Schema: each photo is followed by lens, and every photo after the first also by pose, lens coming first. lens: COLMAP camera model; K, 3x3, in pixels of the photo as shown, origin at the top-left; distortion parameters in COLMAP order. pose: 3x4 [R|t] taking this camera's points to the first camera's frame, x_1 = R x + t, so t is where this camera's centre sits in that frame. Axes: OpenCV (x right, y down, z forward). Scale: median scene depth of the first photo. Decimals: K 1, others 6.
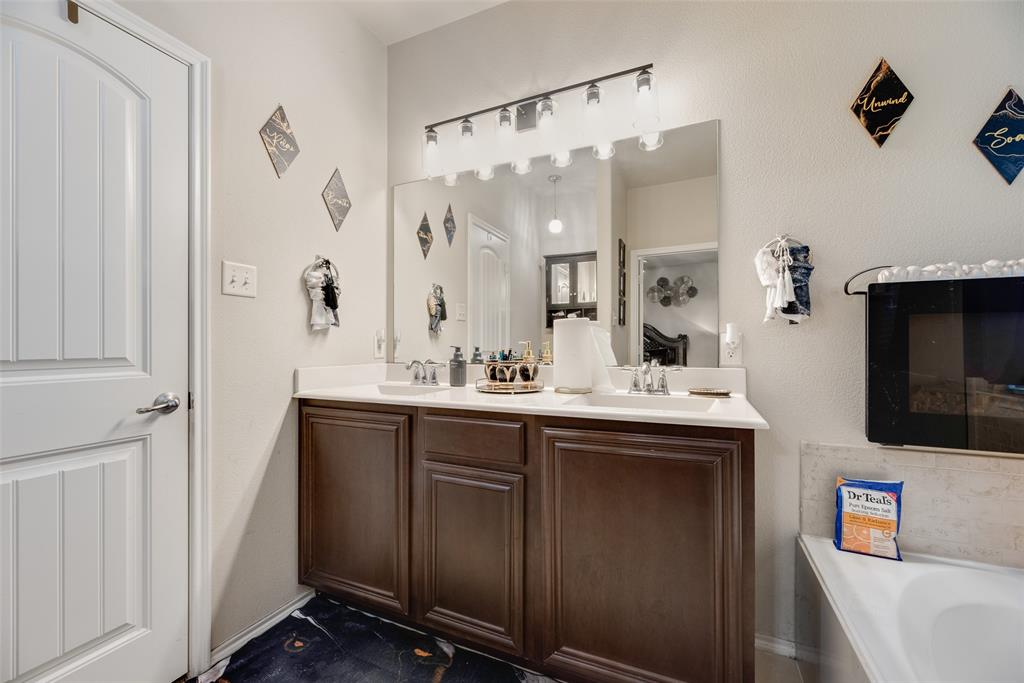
lens RADIAL K [[410.1, 0, 512.6], [0, 410.1, 345.6], [0, 0, 1]] dist [-0.001341, -0.000027]
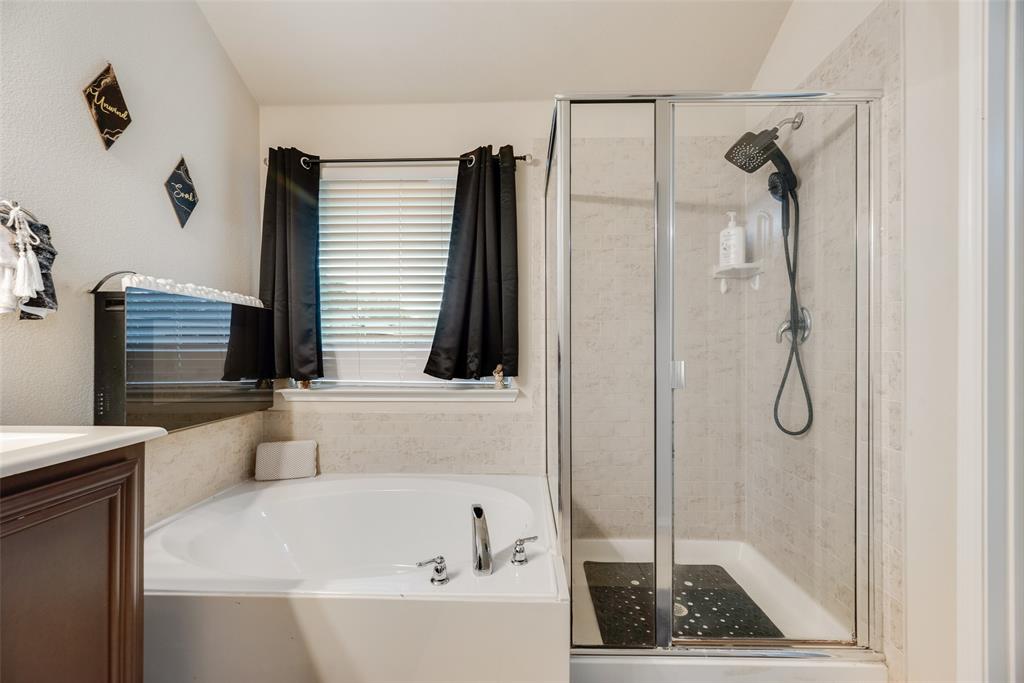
lens RADIAL K [[410.1, 0, 514.1], [0, 410.1, 345.2], [0, 0, 1]] dist [-0.001341, -0.000027]
pose [[-0.381491, 0.005830, 0.924354, -0.406579], [-0.004690, 0.999955, -0.008243, -0.000502], [-0.924361, -0.007480, -0.381446, 0.451593]]
